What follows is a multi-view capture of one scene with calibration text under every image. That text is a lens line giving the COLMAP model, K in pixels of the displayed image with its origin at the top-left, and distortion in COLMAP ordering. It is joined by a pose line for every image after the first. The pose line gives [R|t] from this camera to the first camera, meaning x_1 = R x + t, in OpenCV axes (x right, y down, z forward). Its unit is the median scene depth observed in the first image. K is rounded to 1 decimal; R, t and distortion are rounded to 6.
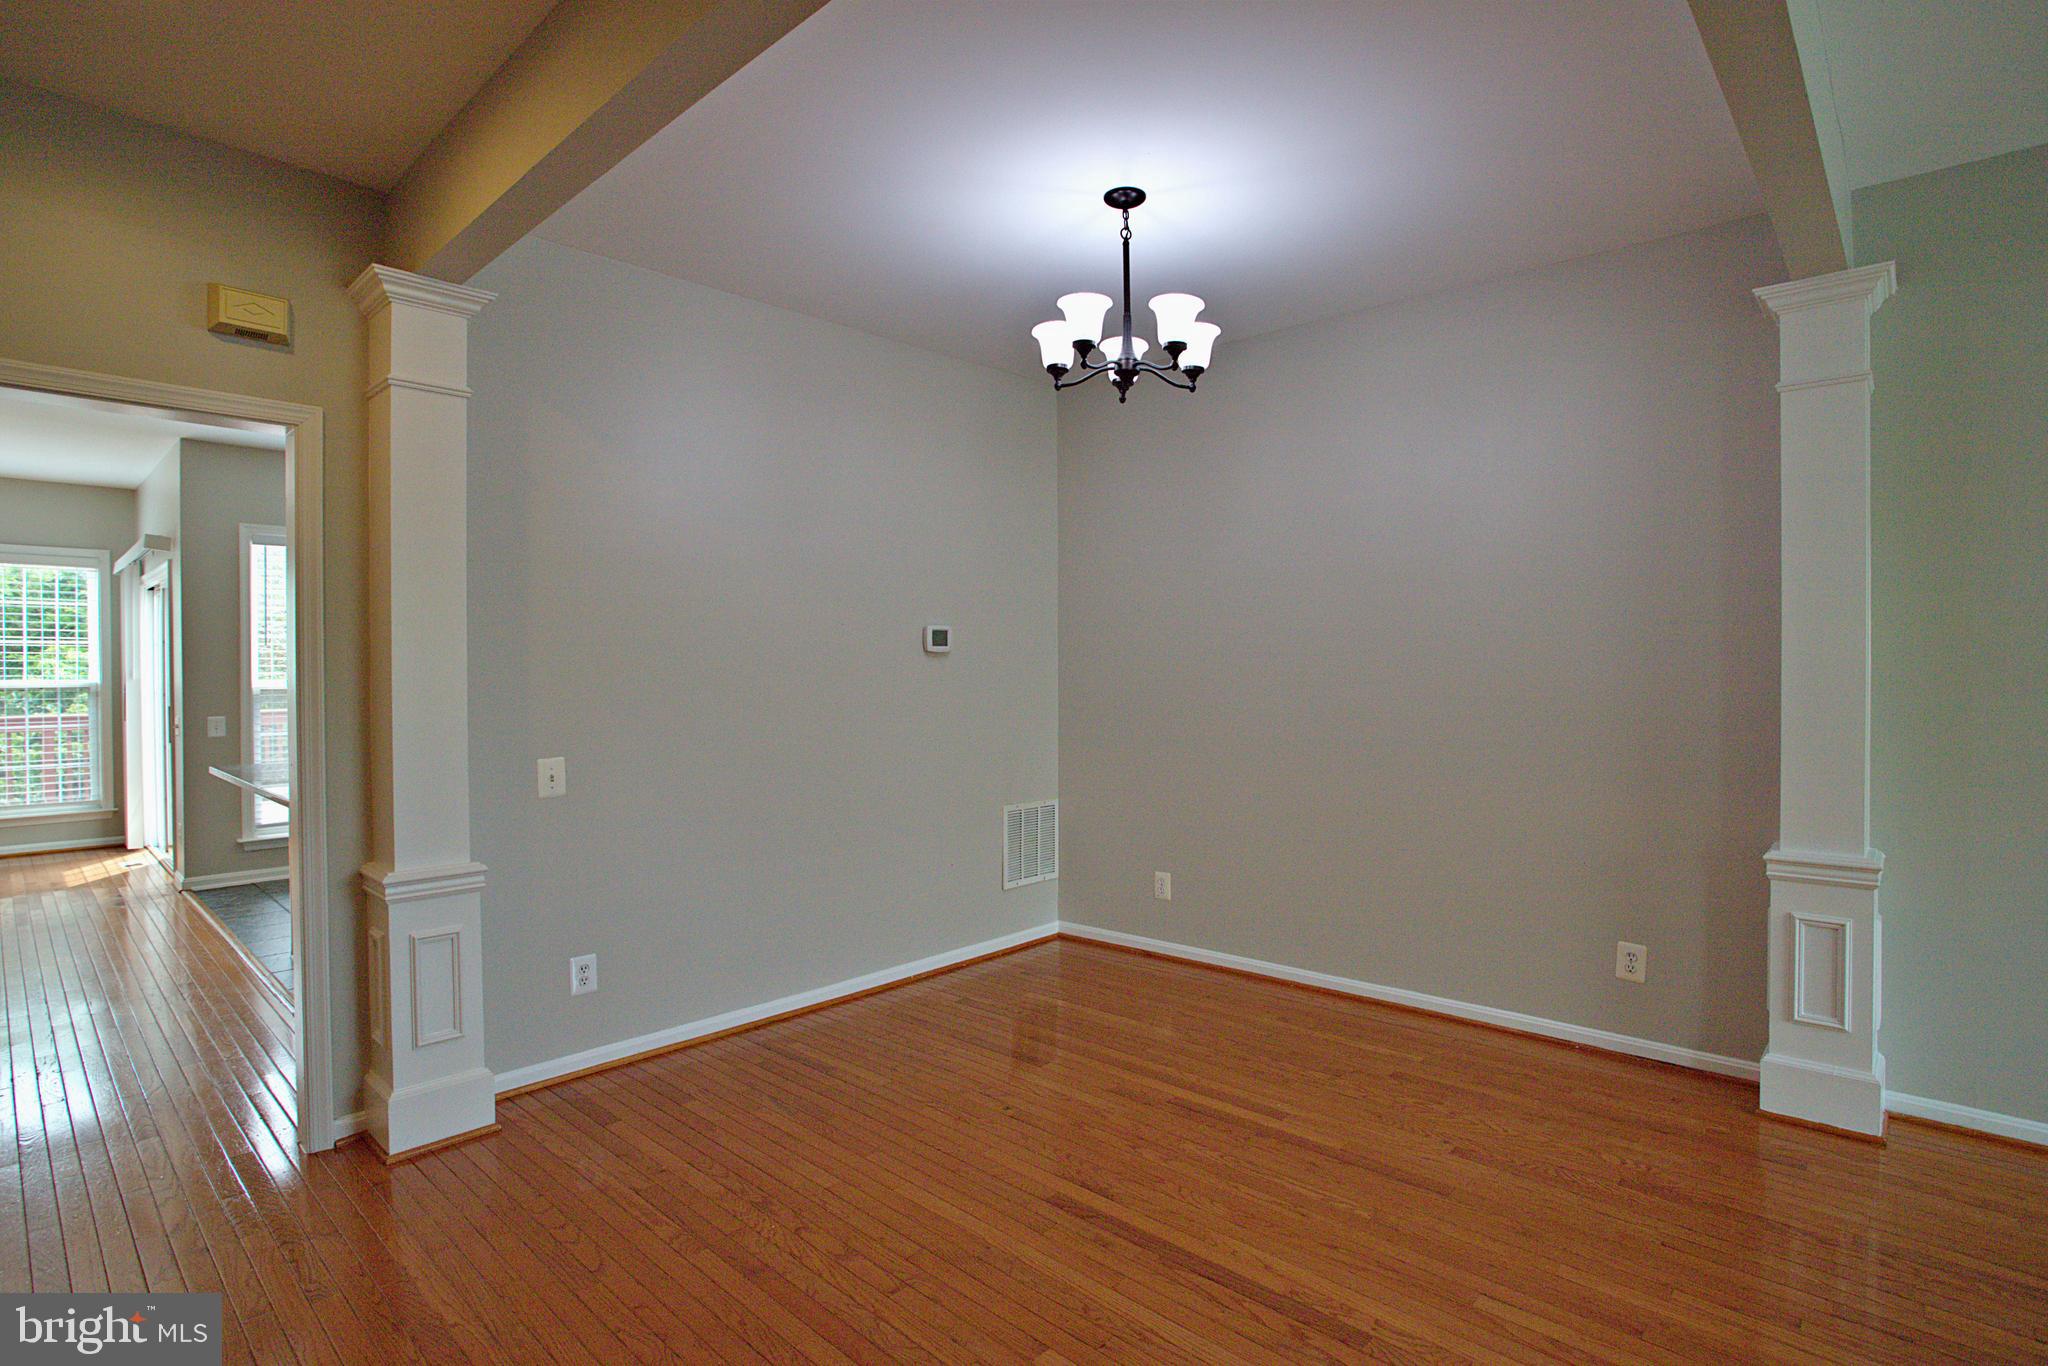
lens RADIAL K [[1008.1, 0, 1025.7], [0, 1008.1, 678.9], [0, 0, 1]] dist [-0.075081, 0.032736]
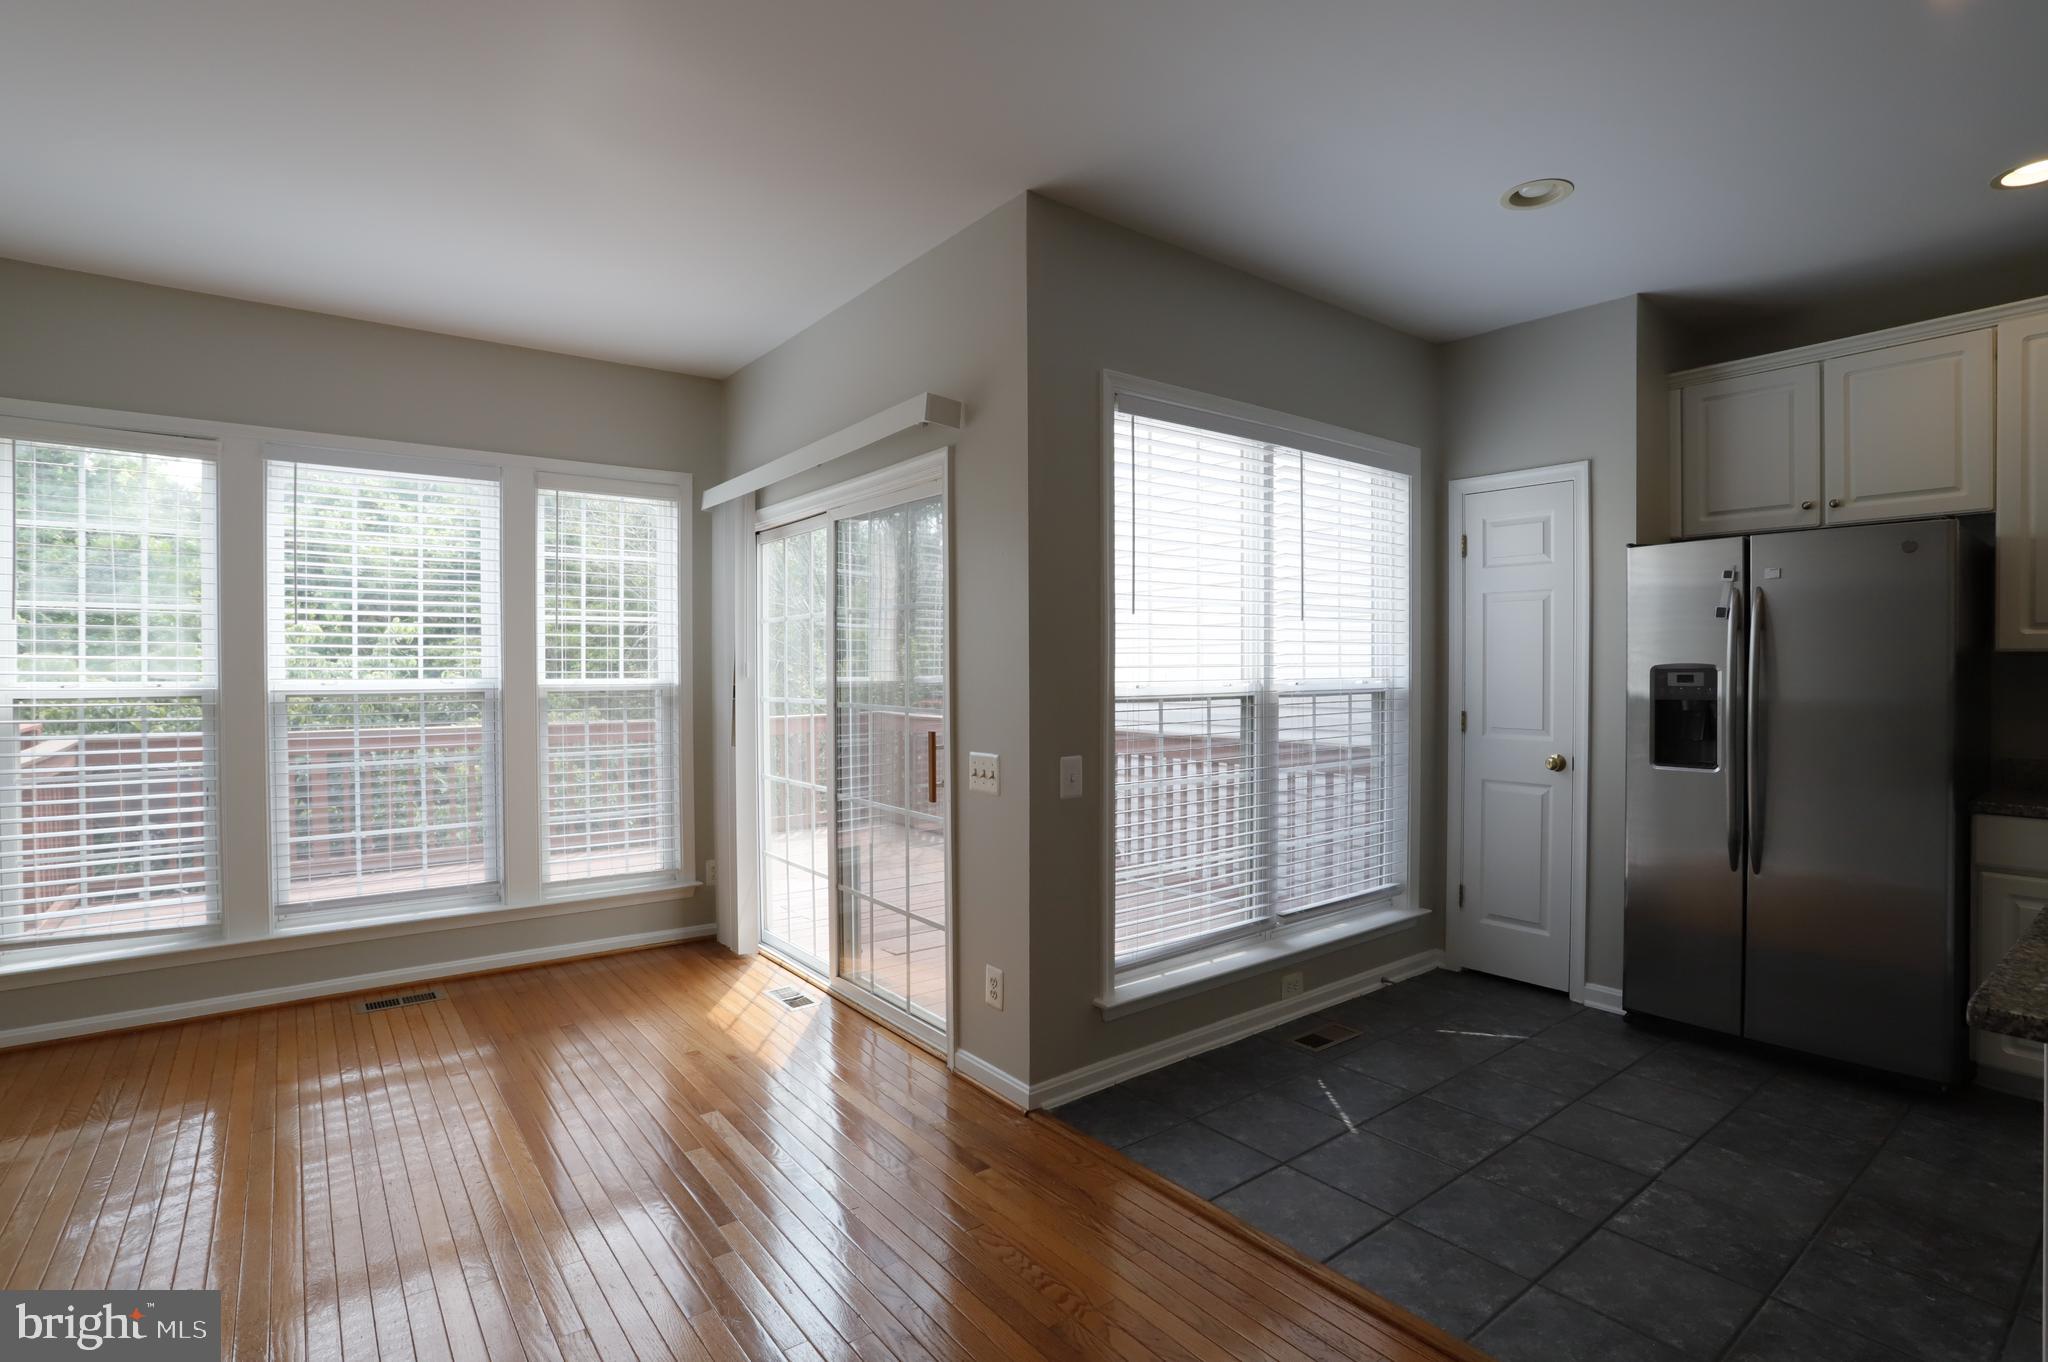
lens RADIAL K [[988.4, 0, 1024.5], [0, 988.4, 677.0], [0, 0, 1]] dist [-0.073723, 0.030245]
pose [[0.985676, 0.003231, -0.168622, -1.001581], [-0.003138, 0.999995, 0.000820, -0.002403], [0.168623, -0.000279, 0.985680, 0.649932]]
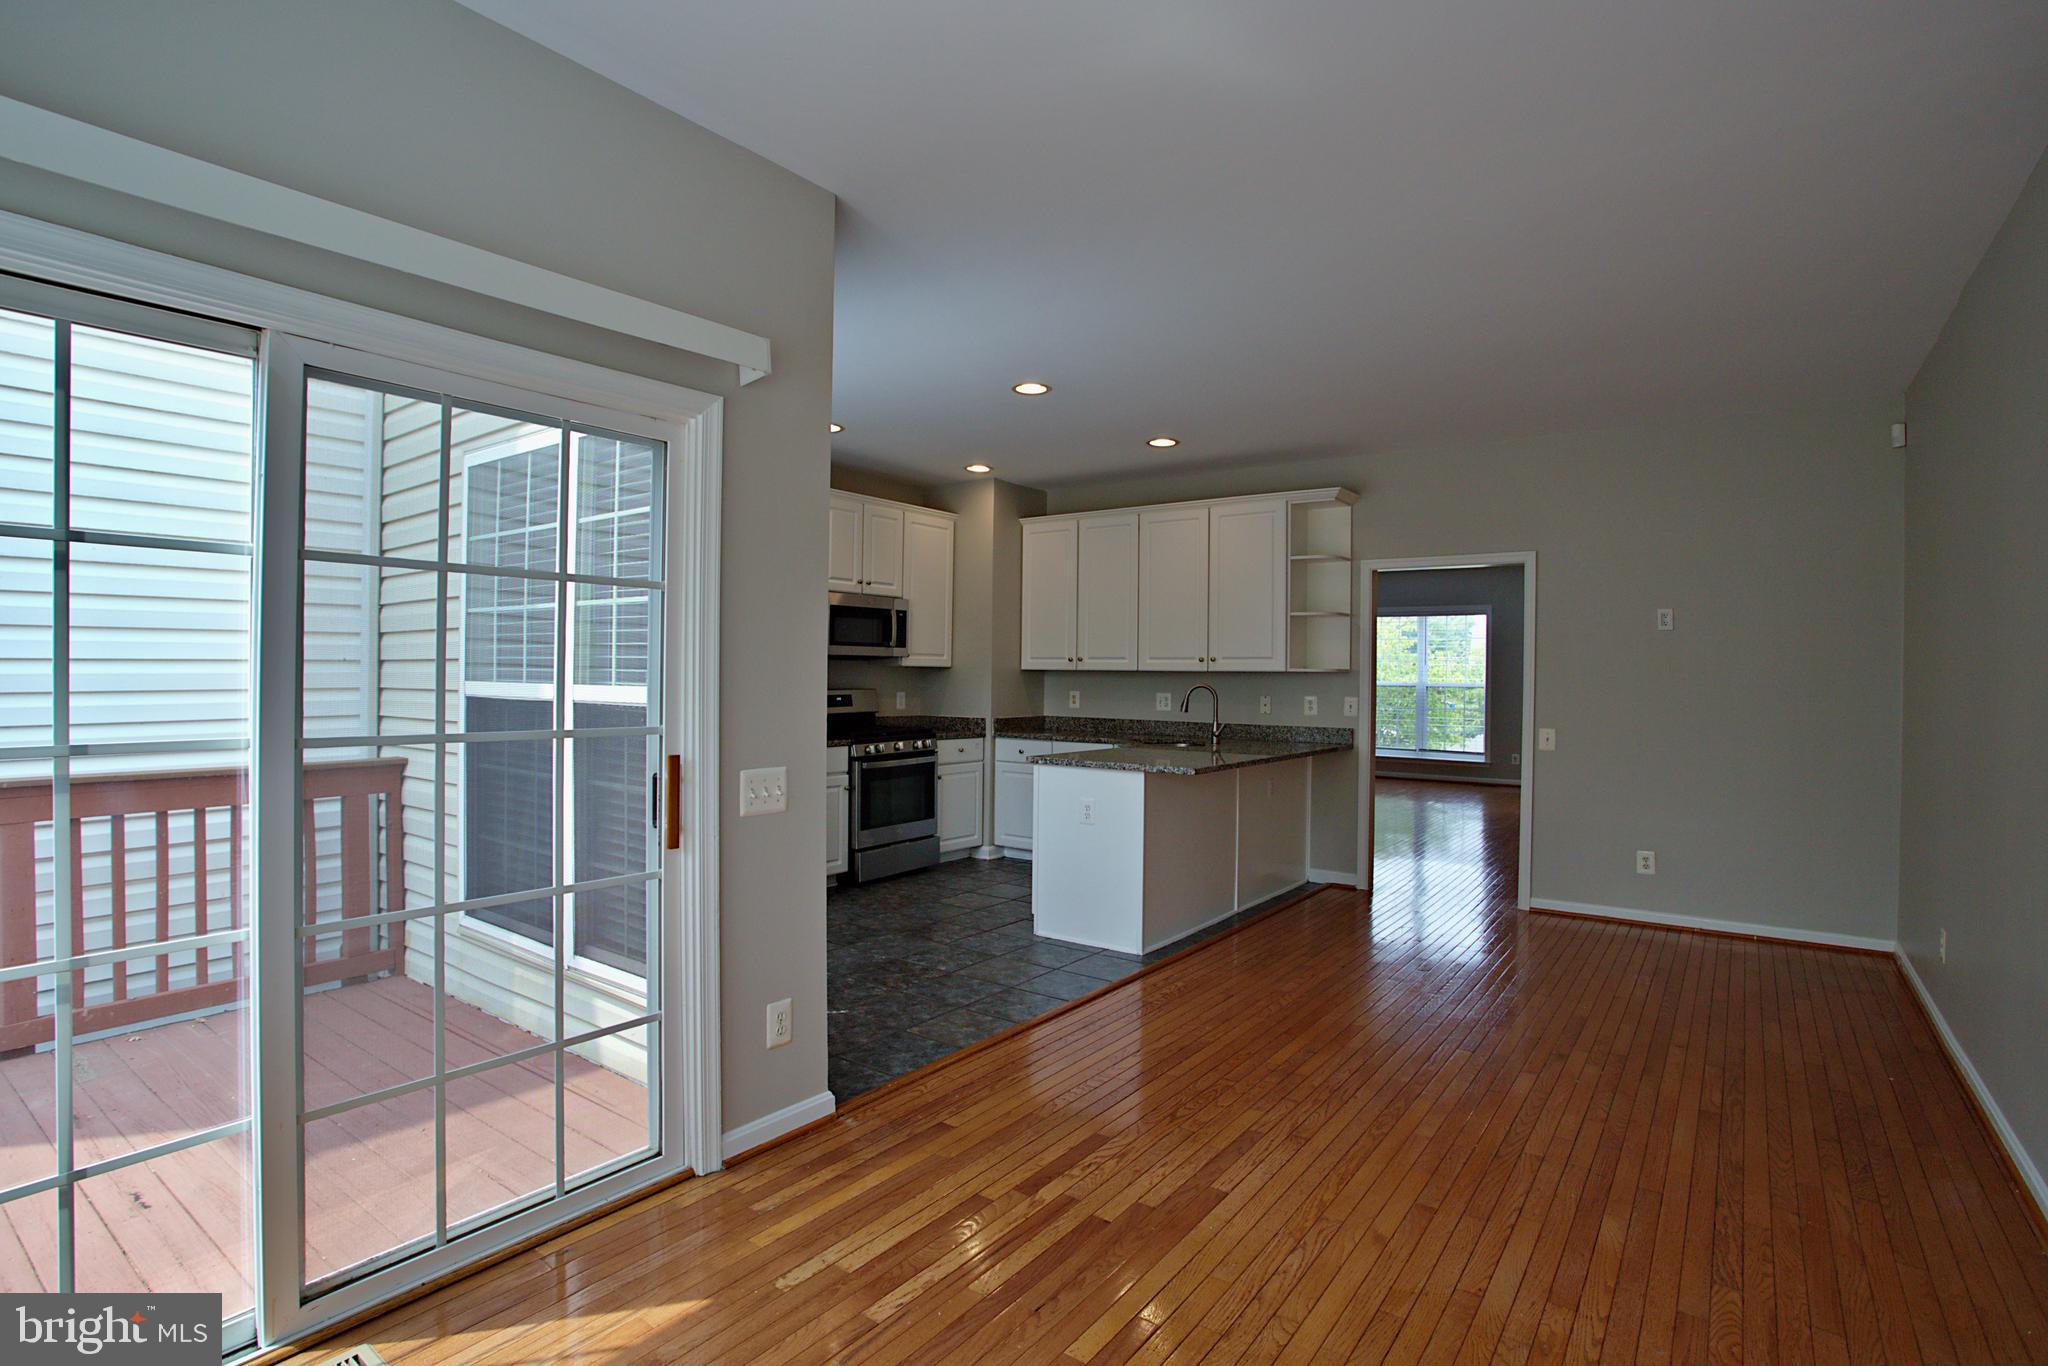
lens RADIAL K [[1008.1, 0, 1025.7], [0, 1008.1, 678.9], [0, 0, 1]] dist [-0.075081, 0.032736]
pose [[-0.108774, -0.003146, 0.994061, -1.756302], [-0.000616, 0.999995, 0.003098, -0.005872], [-0.994066, -0.000275, -0.108776, 1.215971]]
